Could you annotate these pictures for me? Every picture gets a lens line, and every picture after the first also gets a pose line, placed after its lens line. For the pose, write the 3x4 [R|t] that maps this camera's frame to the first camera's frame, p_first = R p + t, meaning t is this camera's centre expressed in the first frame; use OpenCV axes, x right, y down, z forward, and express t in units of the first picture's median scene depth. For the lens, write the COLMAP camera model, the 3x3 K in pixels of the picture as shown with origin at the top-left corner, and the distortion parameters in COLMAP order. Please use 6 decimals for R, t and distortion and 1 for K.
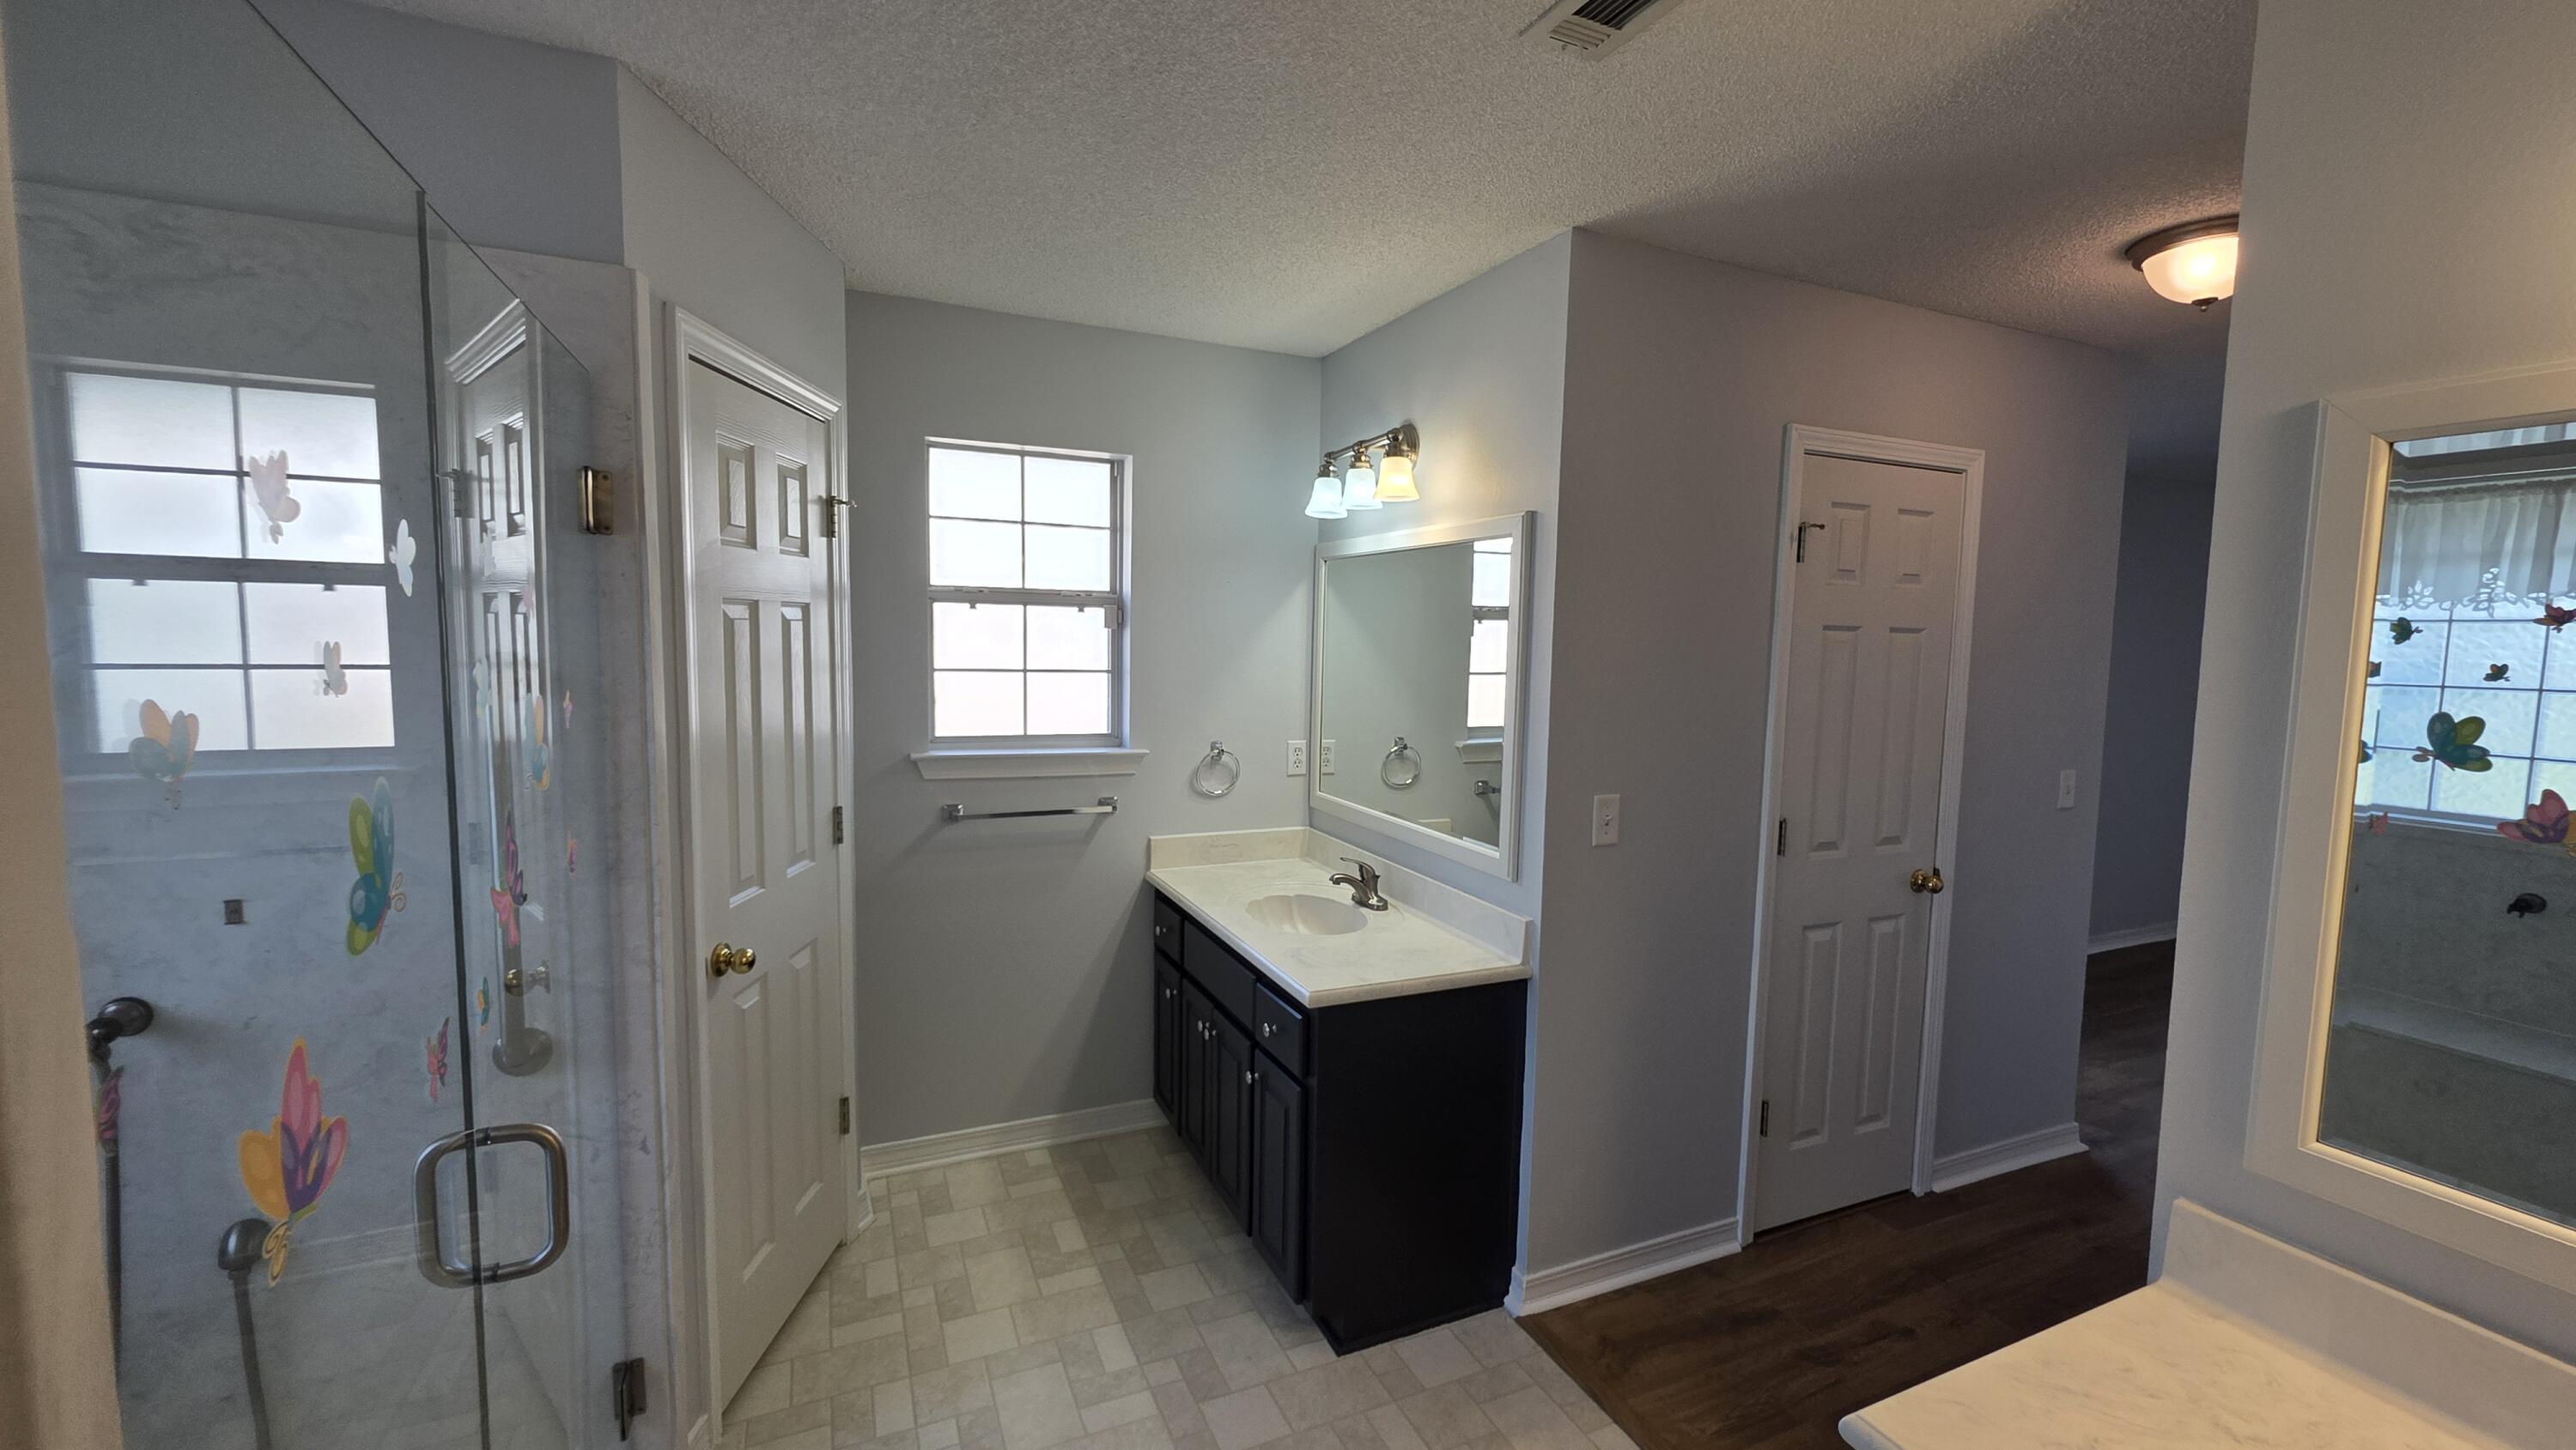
lens RADIAL K [[1021.6, 0, 1303.0], [0, 1021.6, 728.3], [0, 0, 1]] dist [-0.002580, -0.000244]
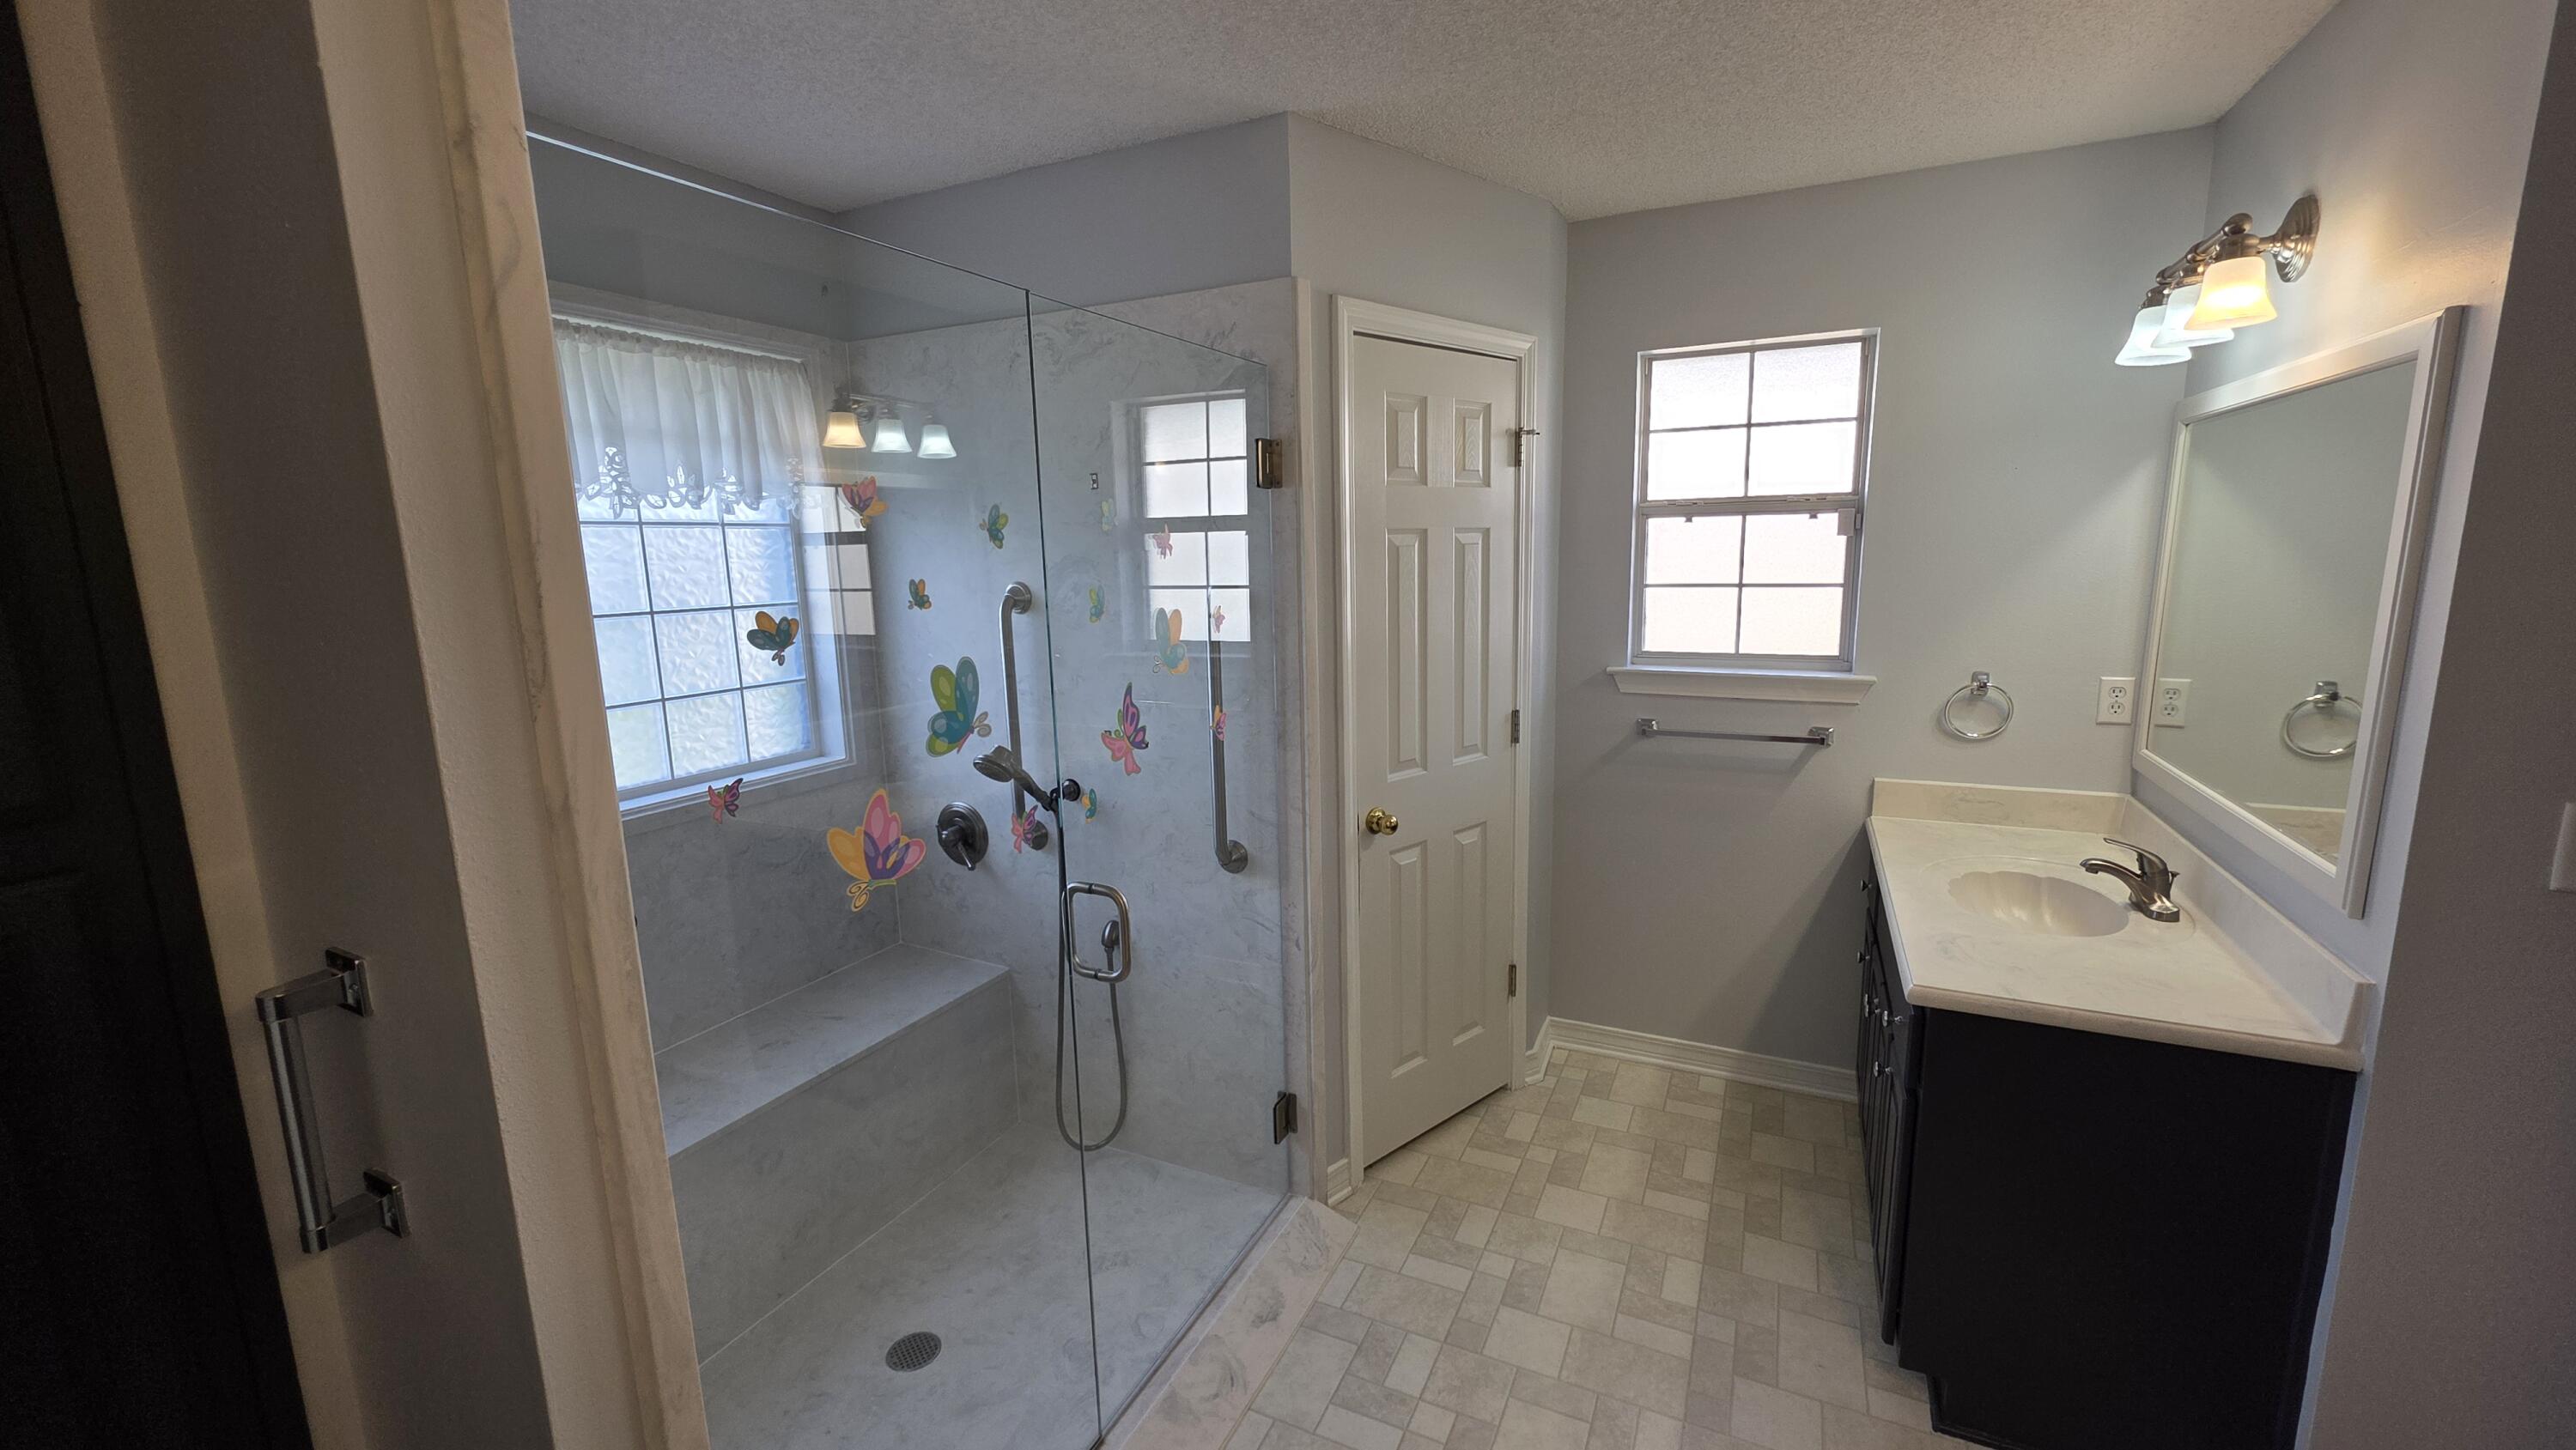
lens RADIAL K [[1021.6, 0, 1303.0], [0, 1021.6, 728.3], [0, 0, 1]] dist [-0.002580, -0.000244]
pose [[0.642810, 0.096999, -0.759859, 0.226665], [-0.032810, 0.994527, 0.099198, -0.006278], [0.765323, -0.038834, 0.642474, 0.091243]]
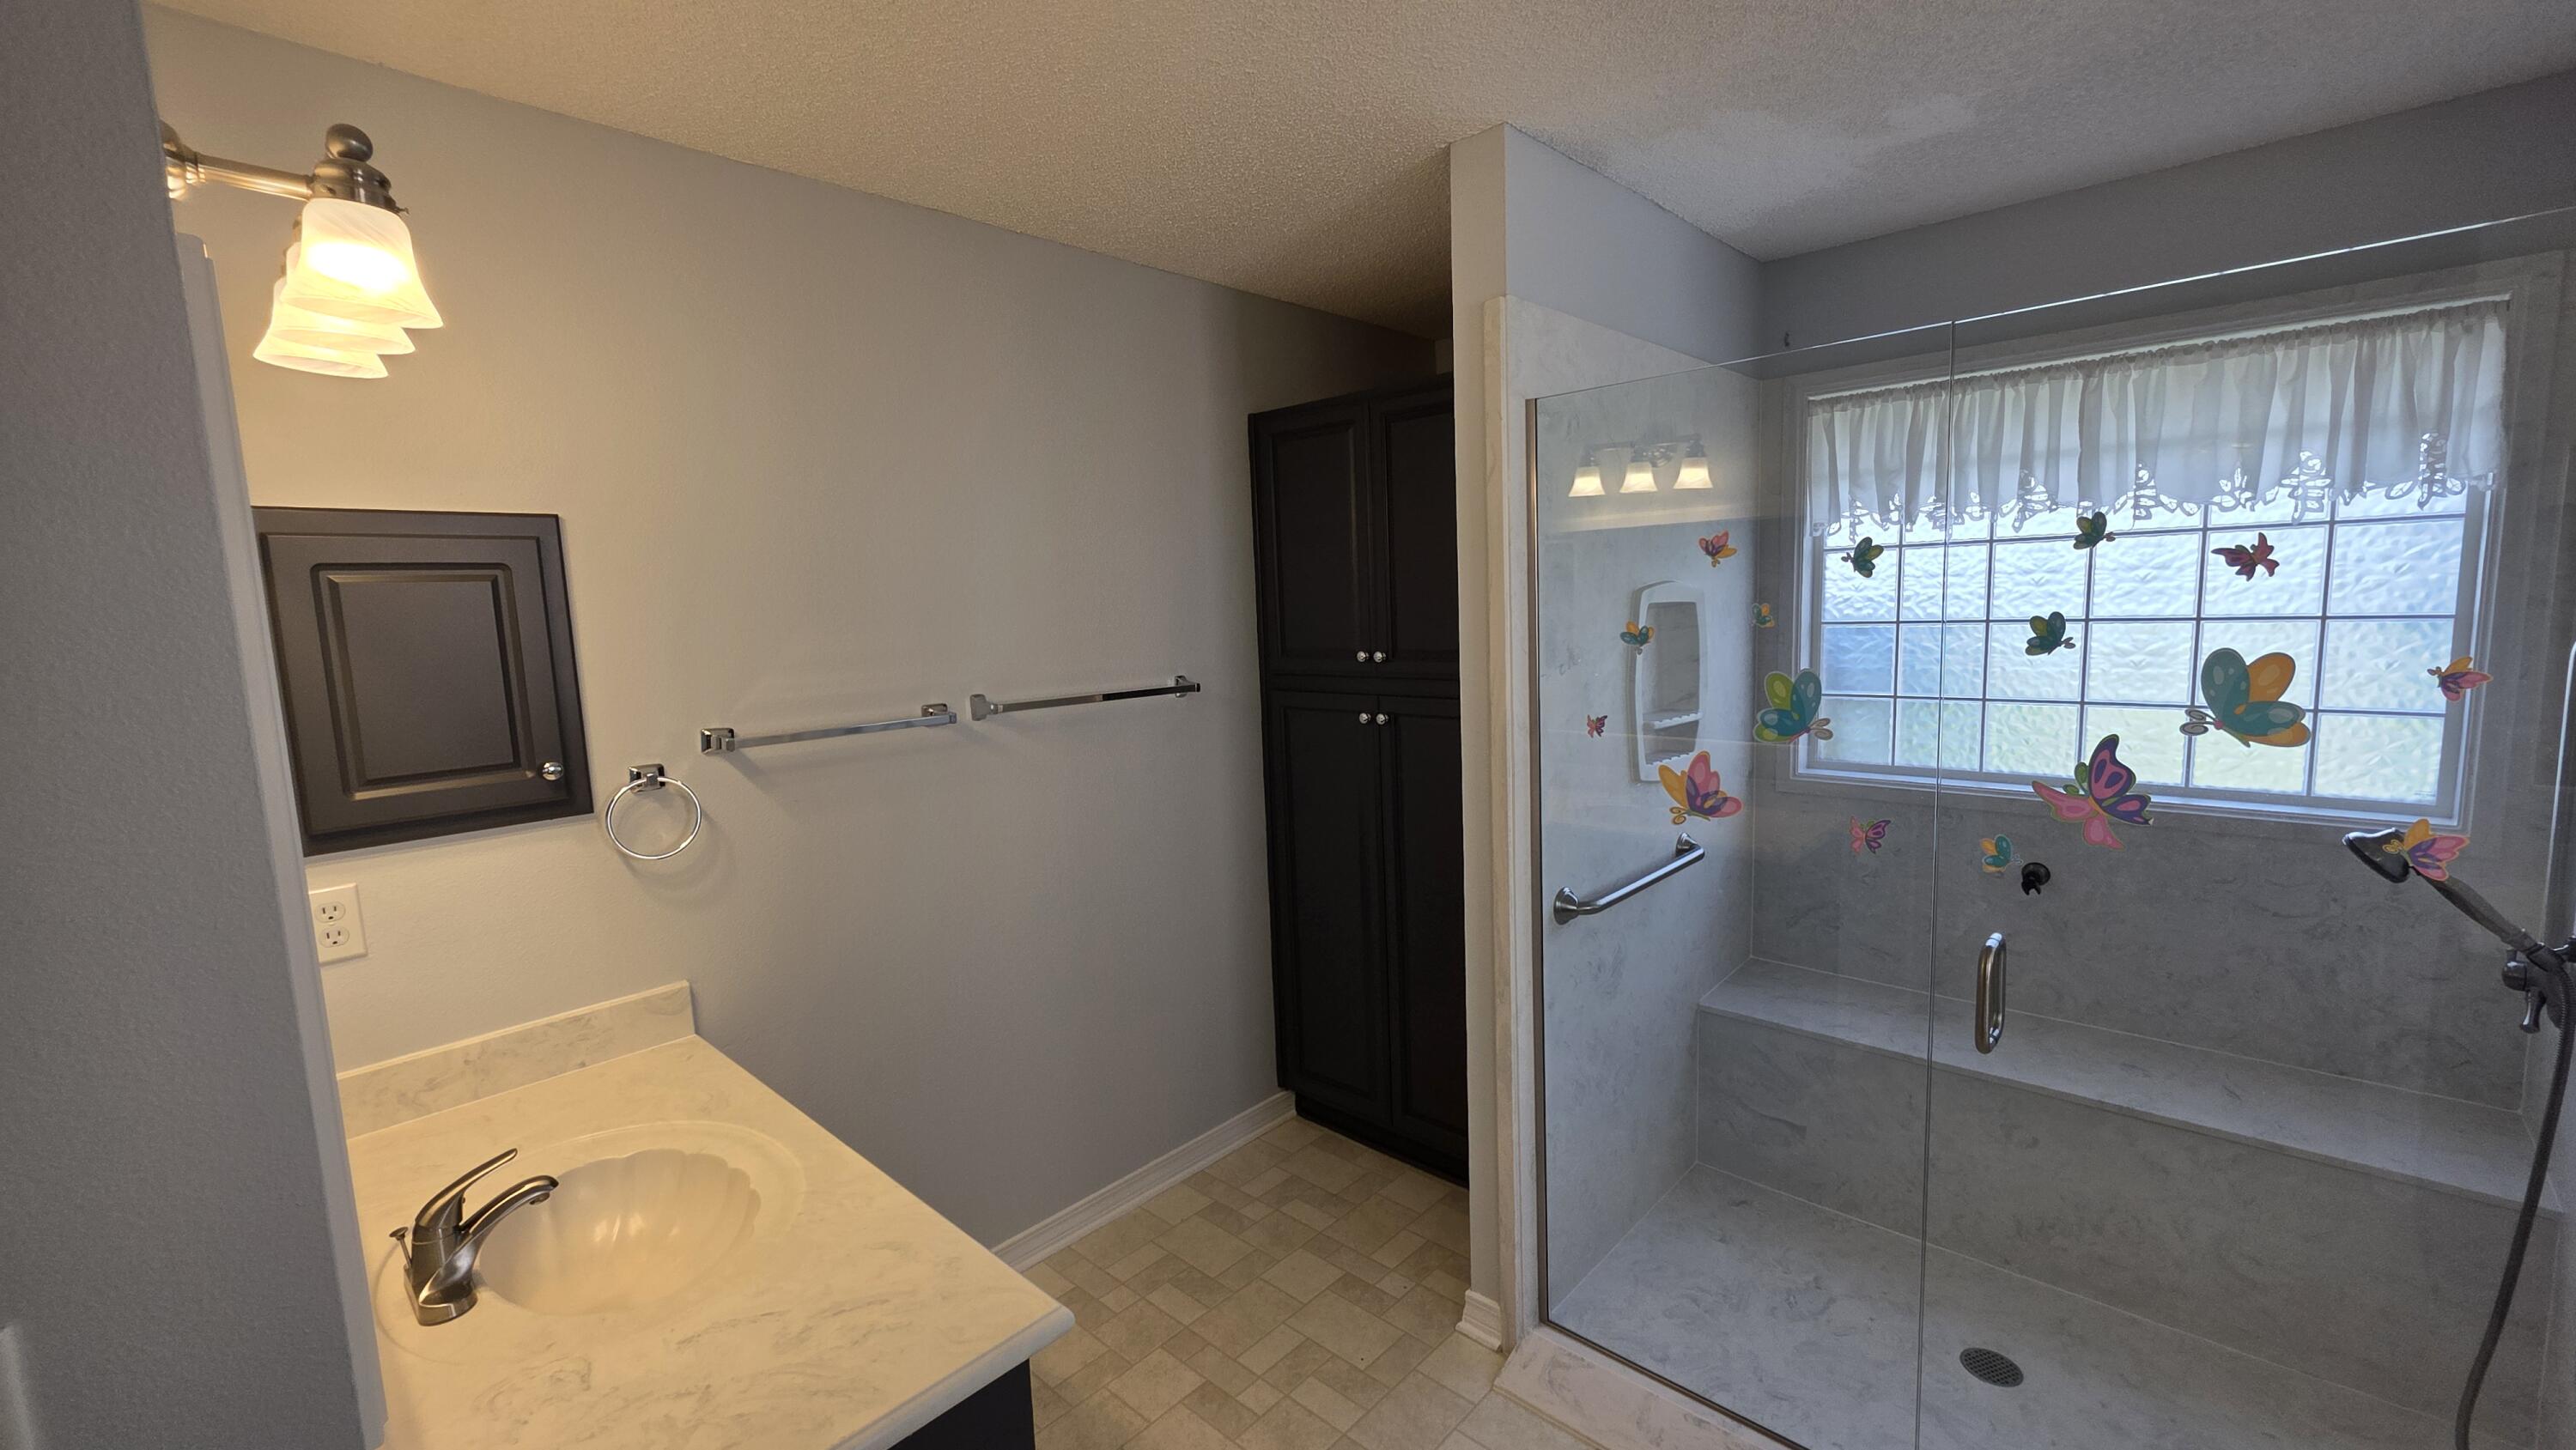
lens RADIAL K [[1032.2, 0, 1291.2], [0, 1032.2, 728.9], [0, 0, 1]] dist [-0.002872, -0.000281]
pose [[-0.923993, 0.060572, -0.377582, 0.249168], [-0.017380, 0.979704, 0.199695, -0.066559], [0.382014, 0.191079, -0.904187, 0.719640]]
